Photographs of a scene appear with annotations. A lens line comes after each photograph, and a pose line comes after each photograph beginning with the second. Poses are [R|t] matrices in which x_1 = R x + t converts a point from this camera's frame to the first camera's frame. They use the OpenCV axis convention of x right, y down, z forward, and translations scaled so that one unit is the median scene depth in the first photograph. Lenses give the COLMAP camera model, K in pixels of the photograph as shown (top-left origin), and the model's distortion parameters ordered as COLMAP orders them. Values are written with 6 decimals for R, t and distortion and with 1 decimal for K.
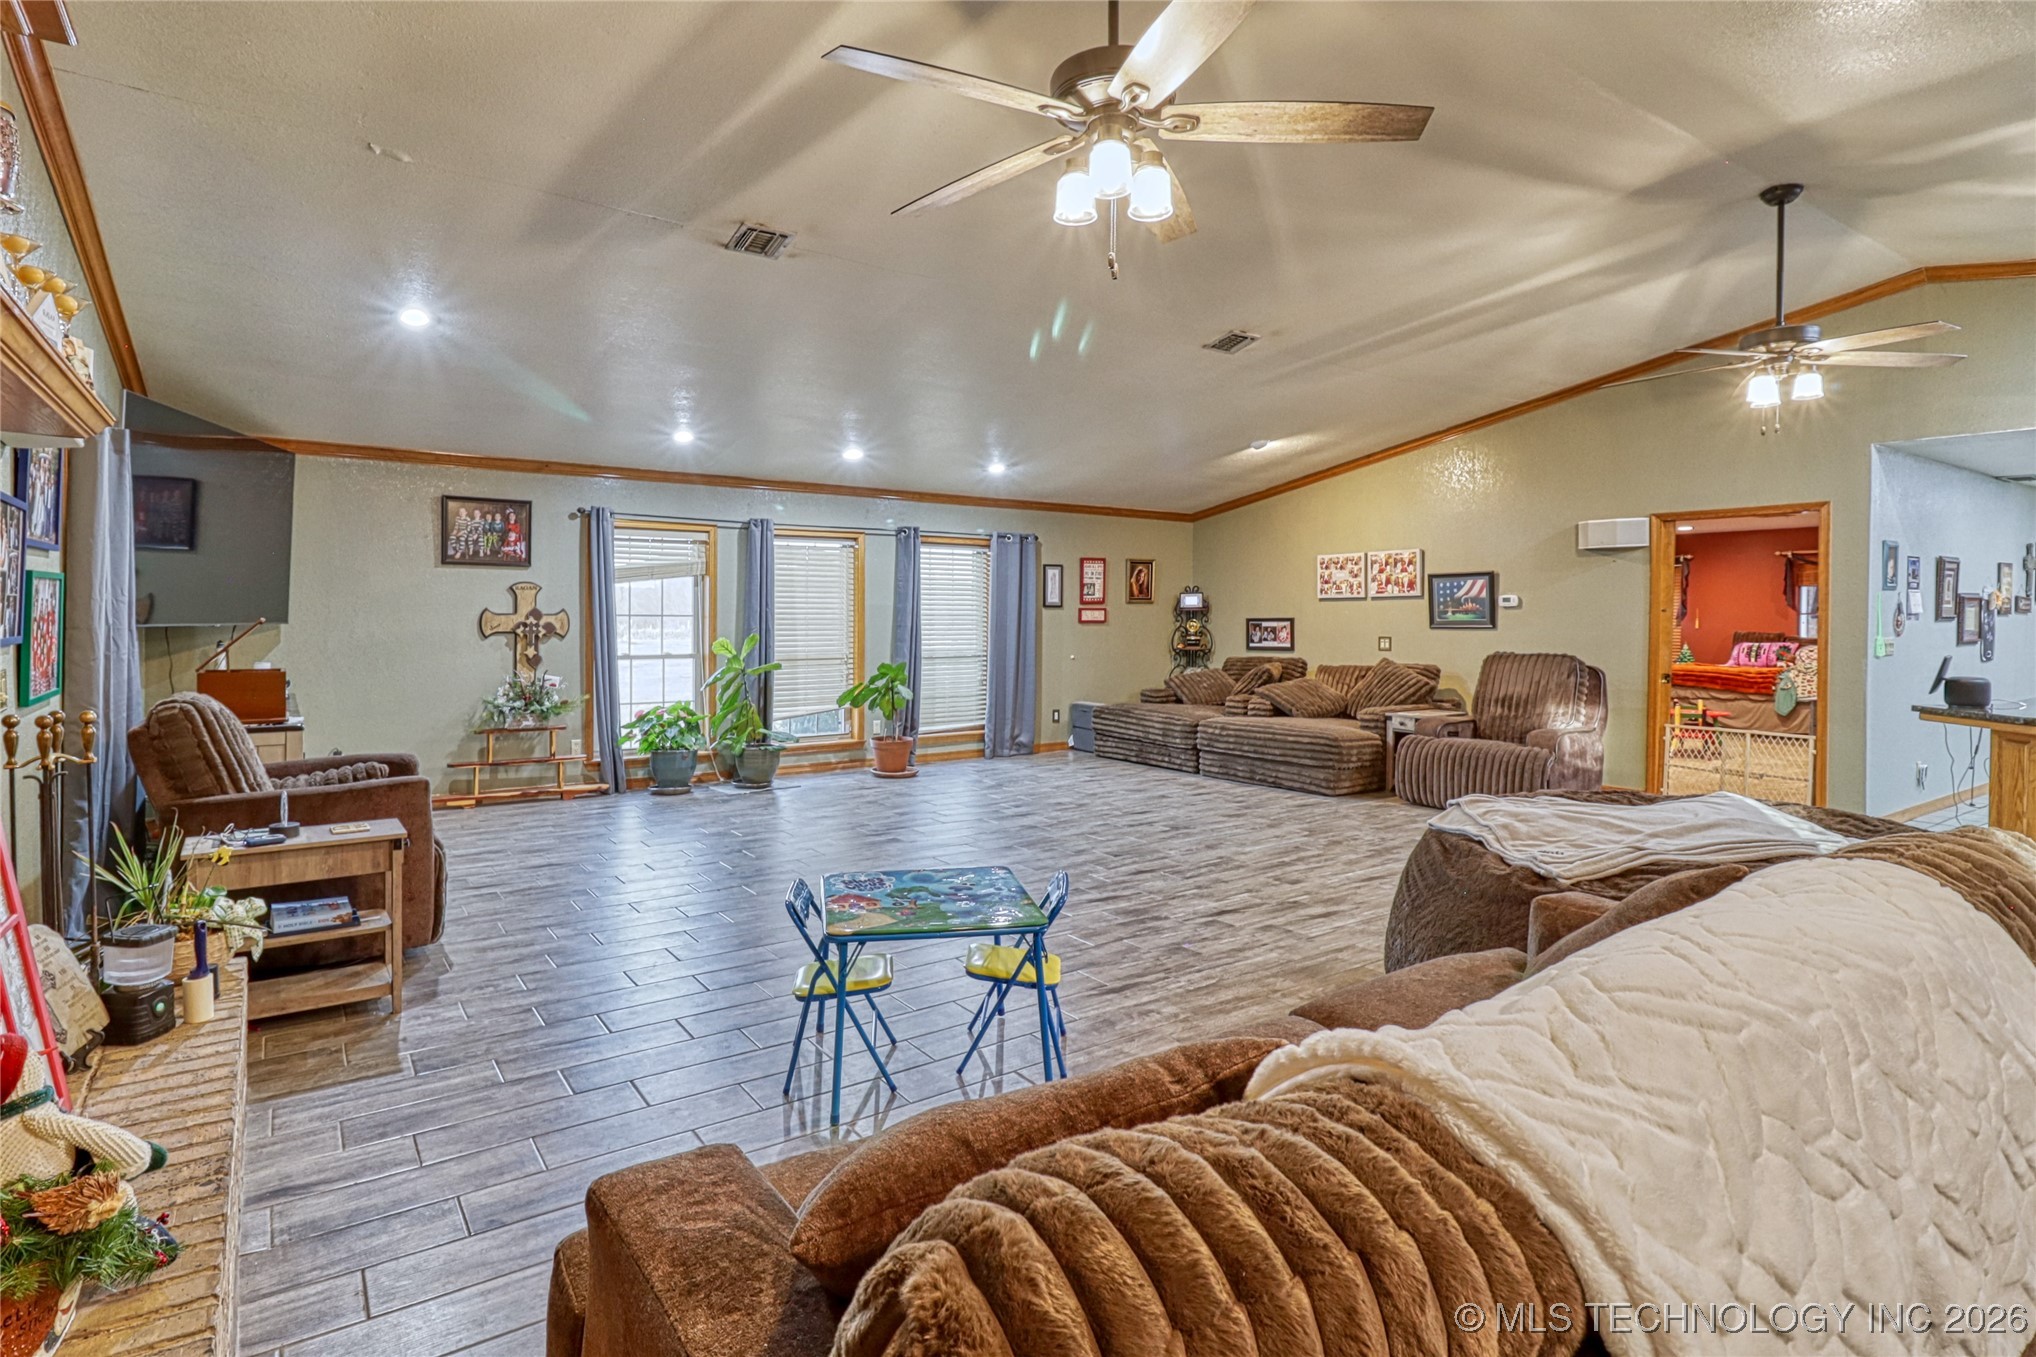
lens RADIAL K [[990.1, 0, 990.8], [0, 990.1, 632.6], [0, 0, 1]] dist [-0.000330, 0.003181]
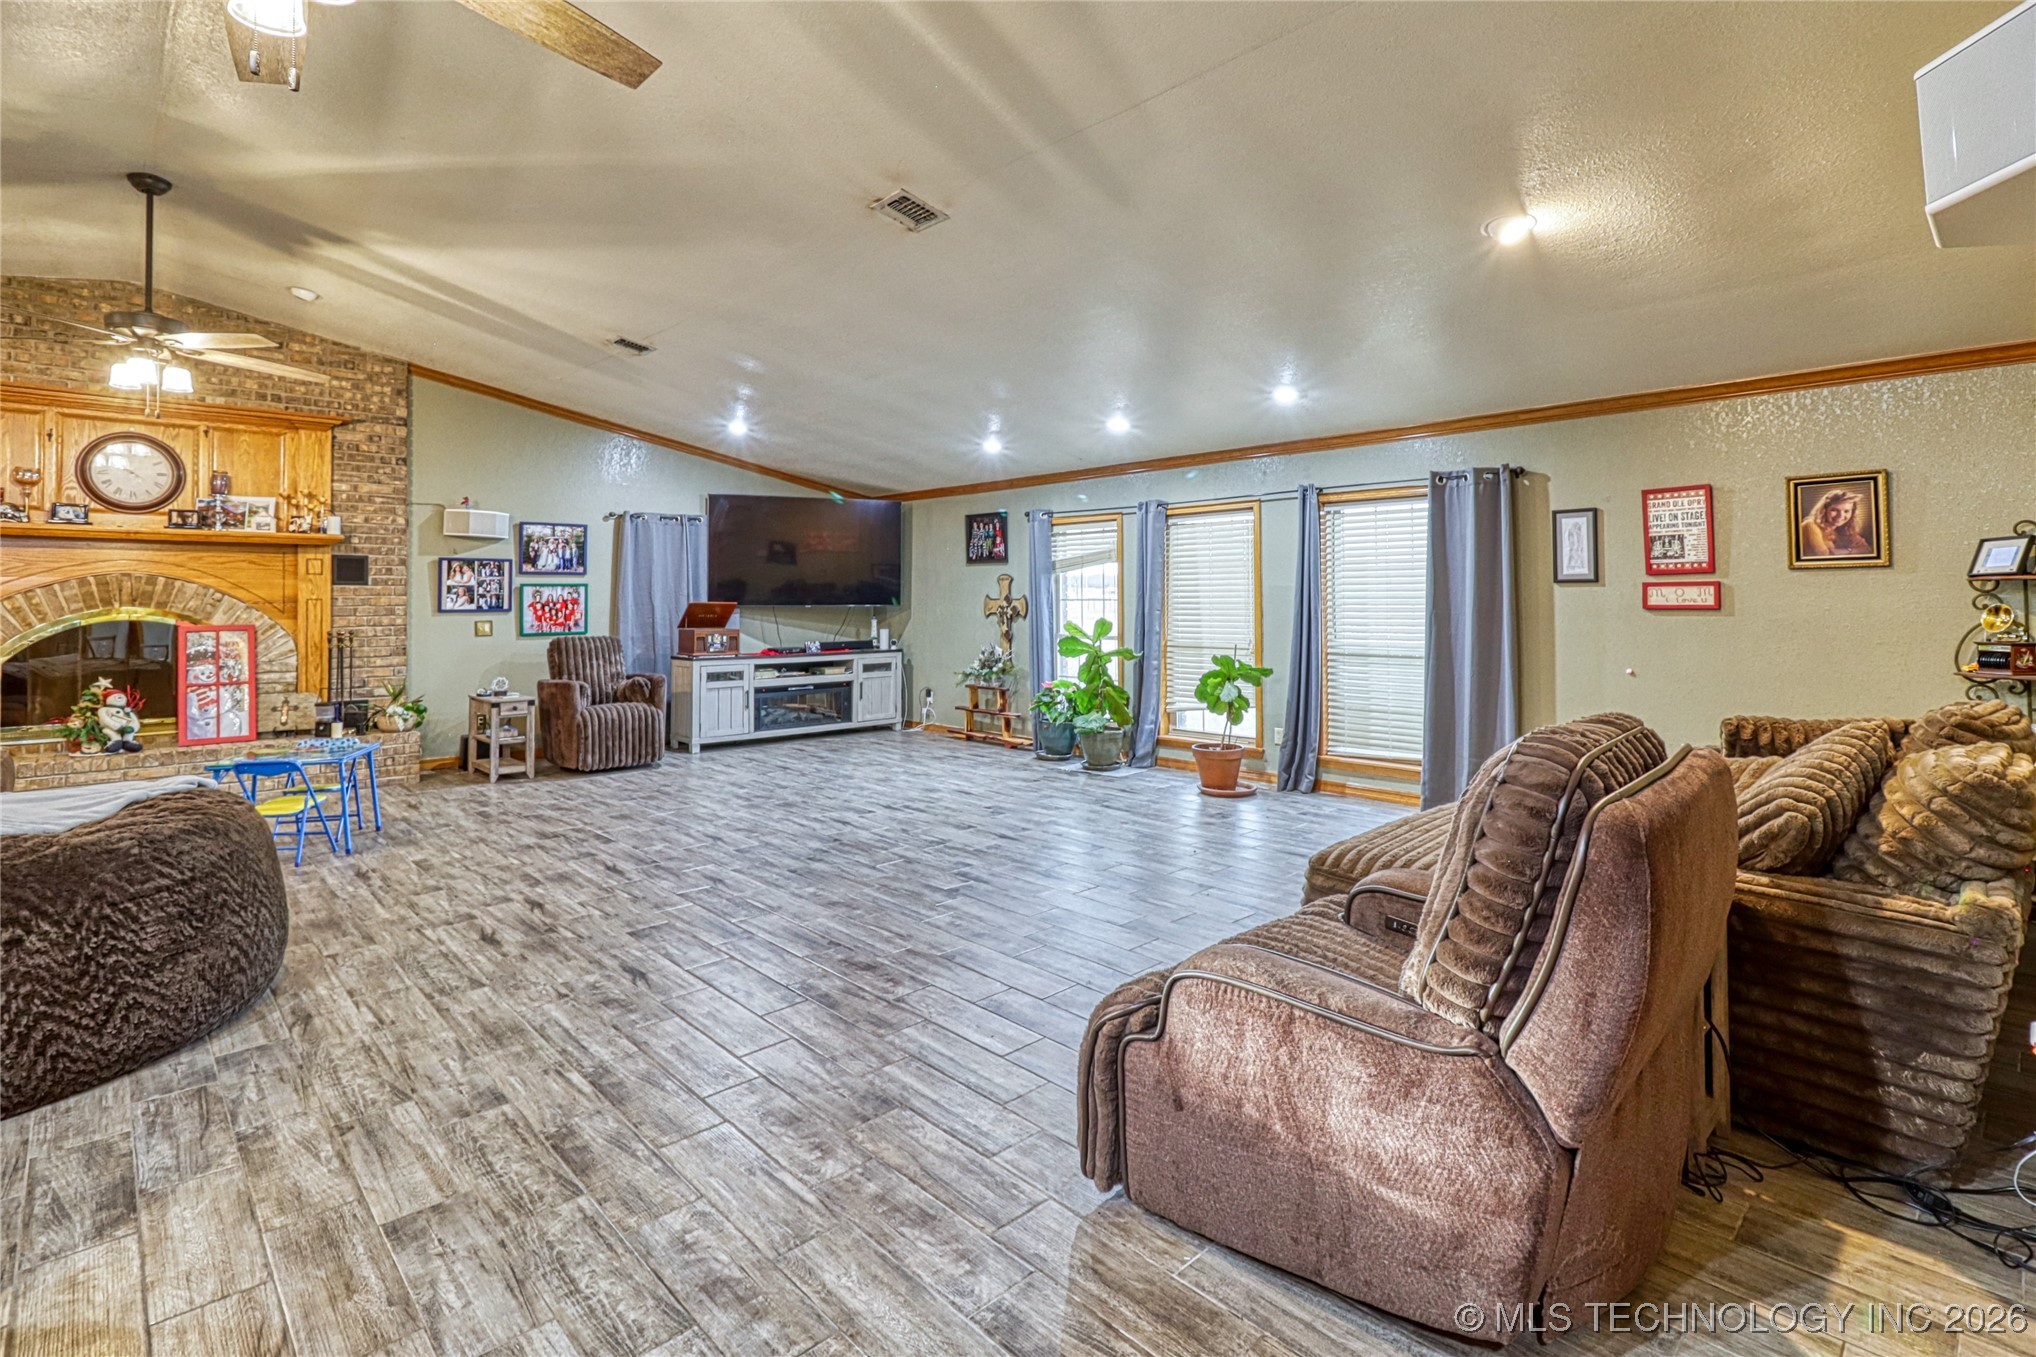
lens RADIAL K [[990.1, 0, 1103.5], [0, 990.1, 584.5], [0, 0, 1]] dist [-0.000330, 0.003181]
pose [[0.224672, -0.013742, -0.974337, 0.703146], [-0.006044, 0.999862, -0.015496, -0.016360], [0.974416, 0.009370, 0.224558, 0.727089]]
